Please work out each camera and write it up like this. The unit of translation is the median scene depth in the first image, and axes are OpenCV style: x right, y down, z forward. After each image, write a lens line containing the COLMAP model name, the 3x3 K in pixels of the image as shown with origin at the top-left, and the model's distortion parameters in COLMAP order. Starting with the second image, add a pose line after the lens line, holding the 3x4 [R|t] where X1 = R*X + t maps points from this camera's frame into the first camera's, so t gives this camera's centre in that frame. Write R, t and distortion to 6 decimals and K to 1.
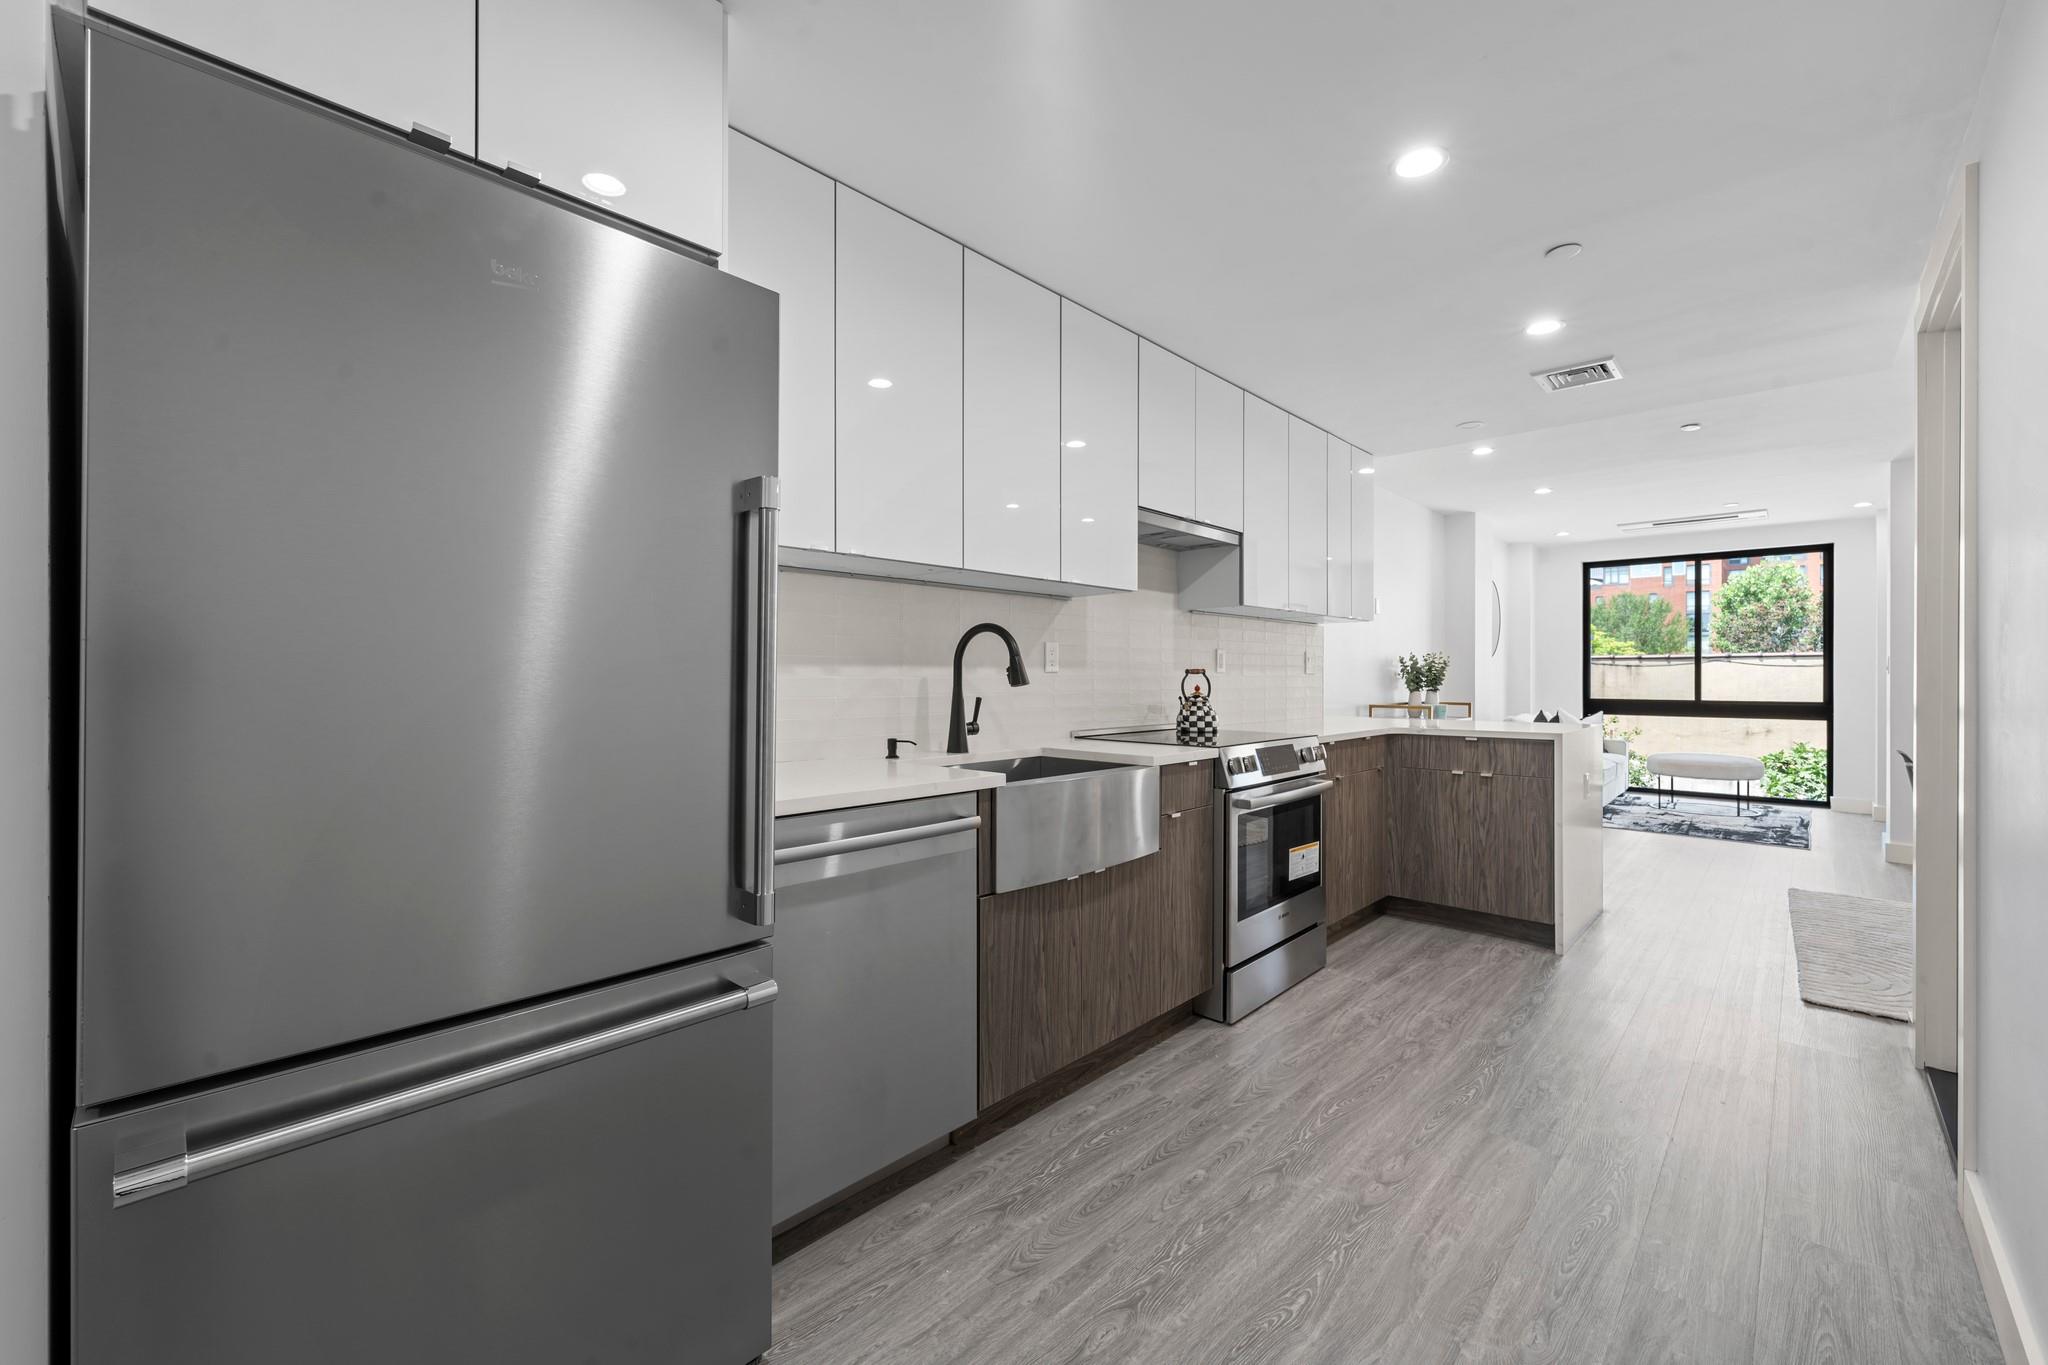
lens RADIAL K [[829.8, 0, 1031.8], [0, 829.8, 674.7], [0, 0, 1]] dist [0.001829, -0.000139]
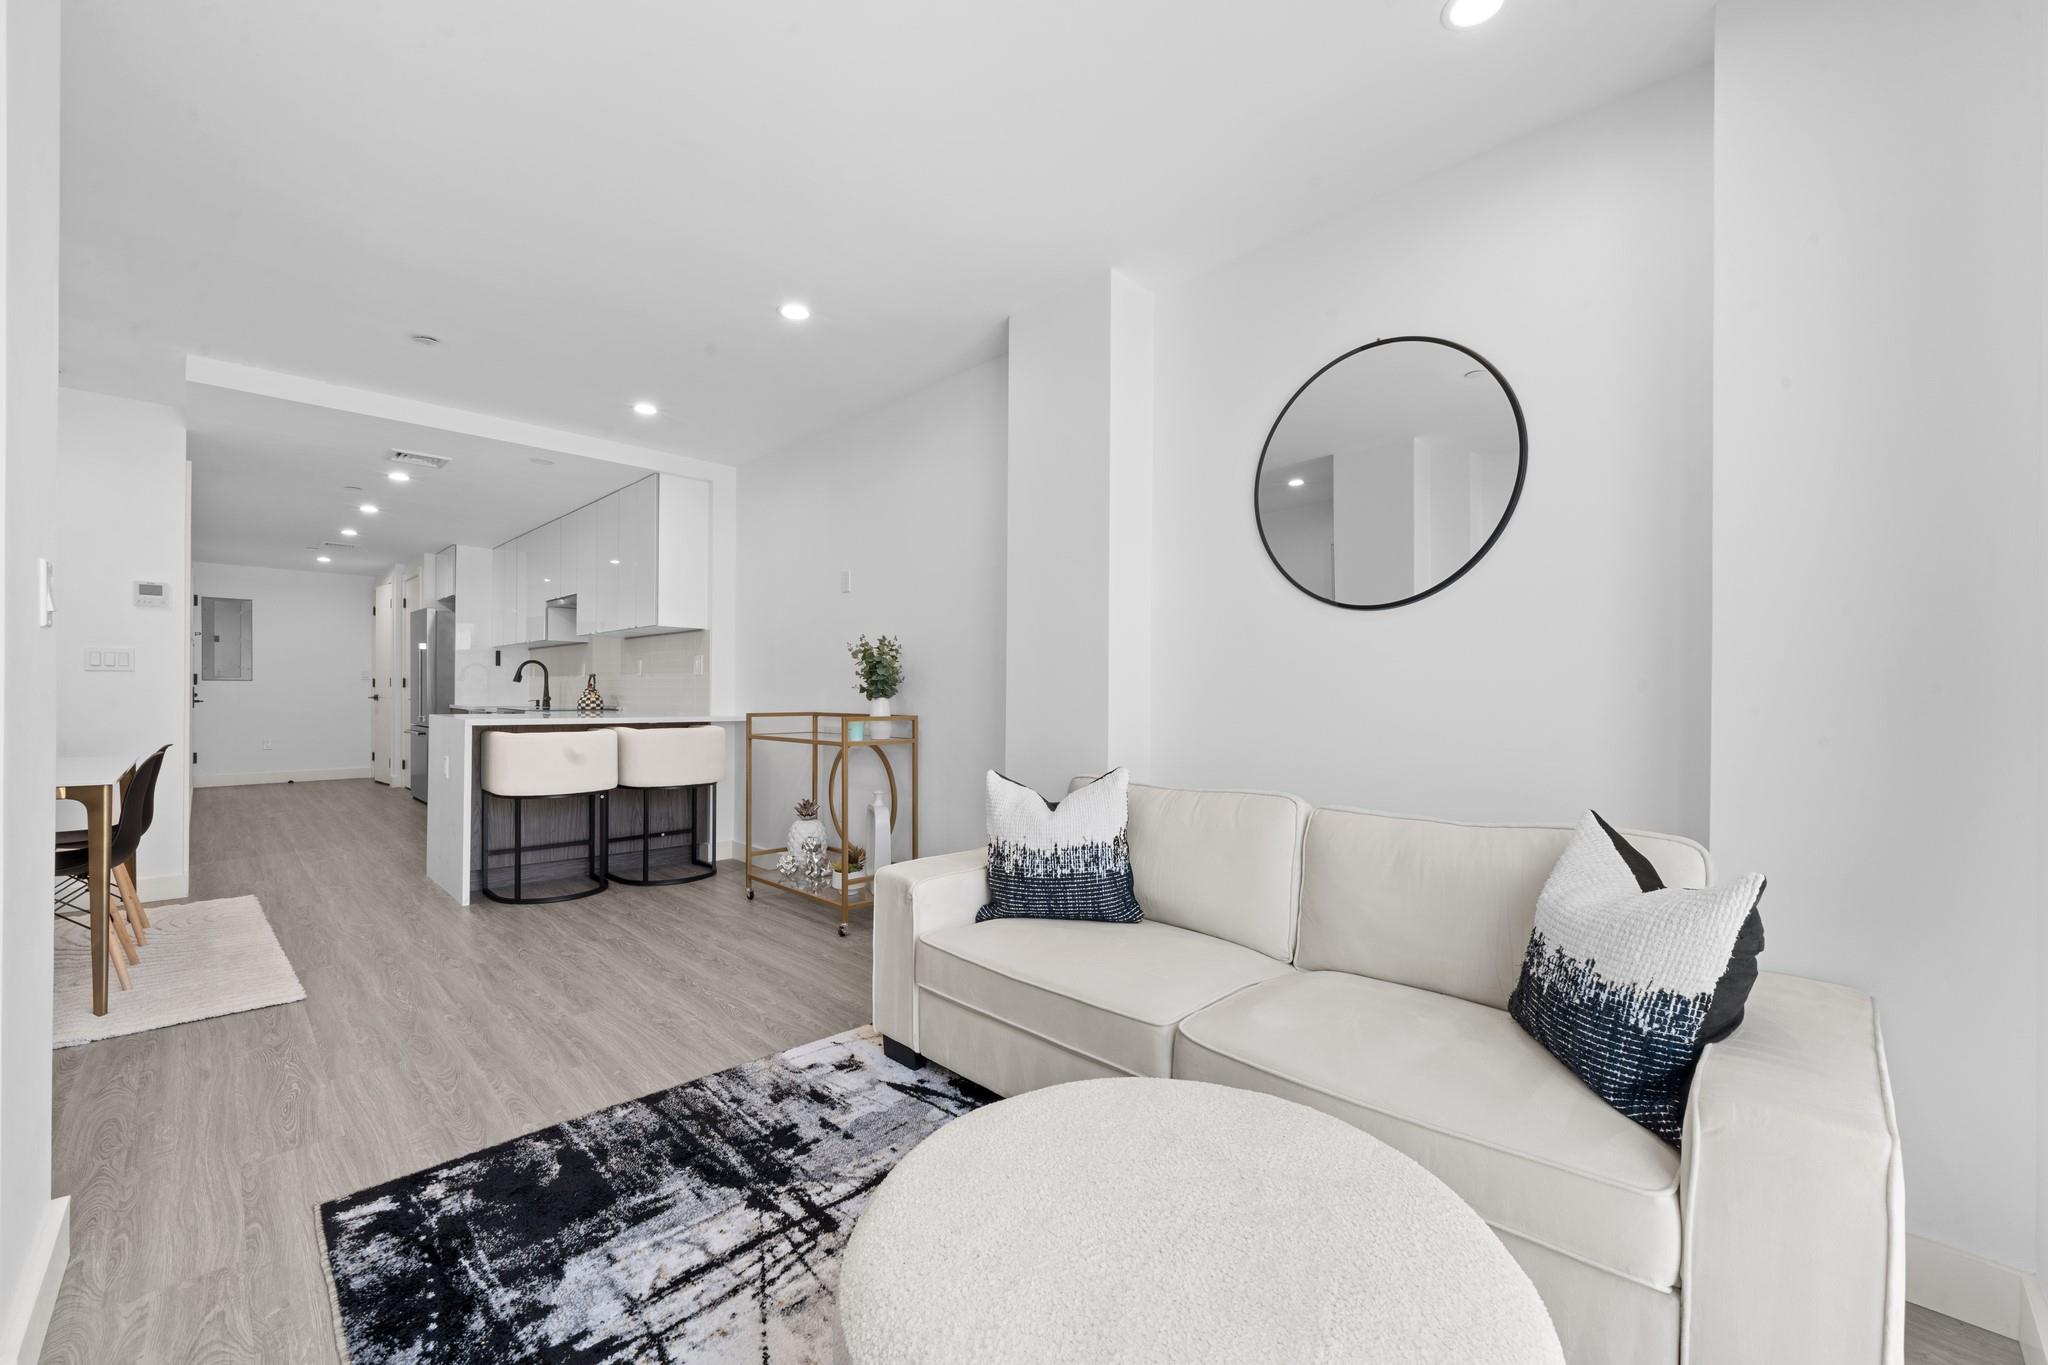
lens RADIAL K [[835.8, 0, 1026.9], [0, 835.8, 694.1], [0, 0, 1]] dist [-0.001509, -0.000161]
pose [[-0.041258, 0.001797, -0.999147, 2.013410], [-0.006726, 0.999975, 0.002077, 0.027215], [0.999126, 0.006806, -0.041245, 2.079741]]
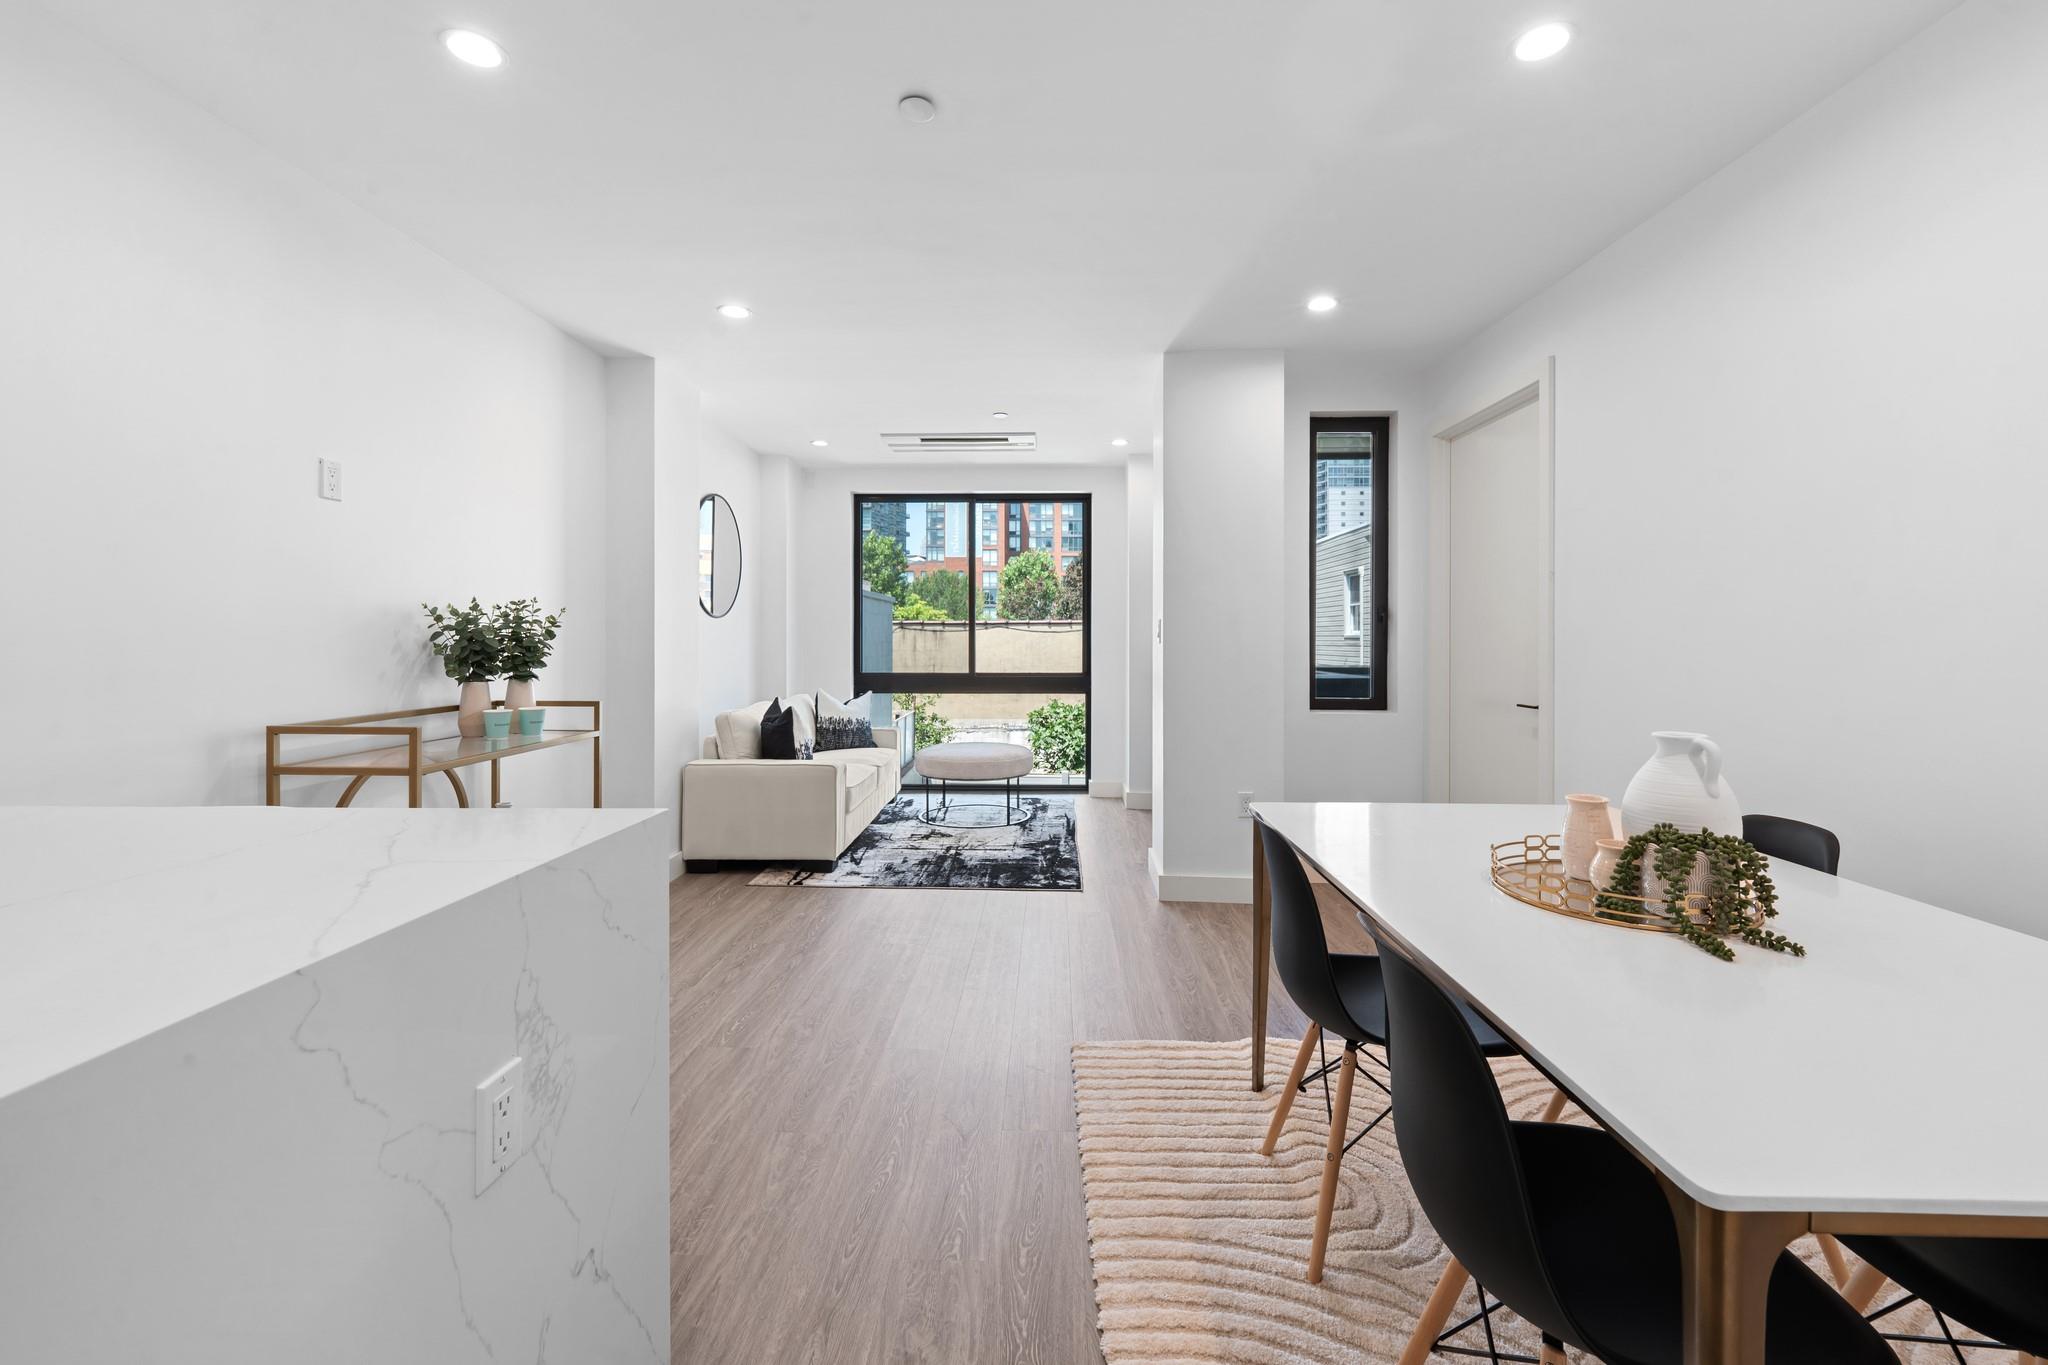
lens RADIAL K [[841.1, 0, 1027.7], [0, 841.1, 657.3], [0, 0, 1]] dist [0.000444, 0.000055]
pose [[0.751997, -0.014740, 0.659002, 0.700082], [-0.000272, 0.999743, 0.022672, -0.008663], [-0.659167, -0.017228, 0.751799, 0.803235]]
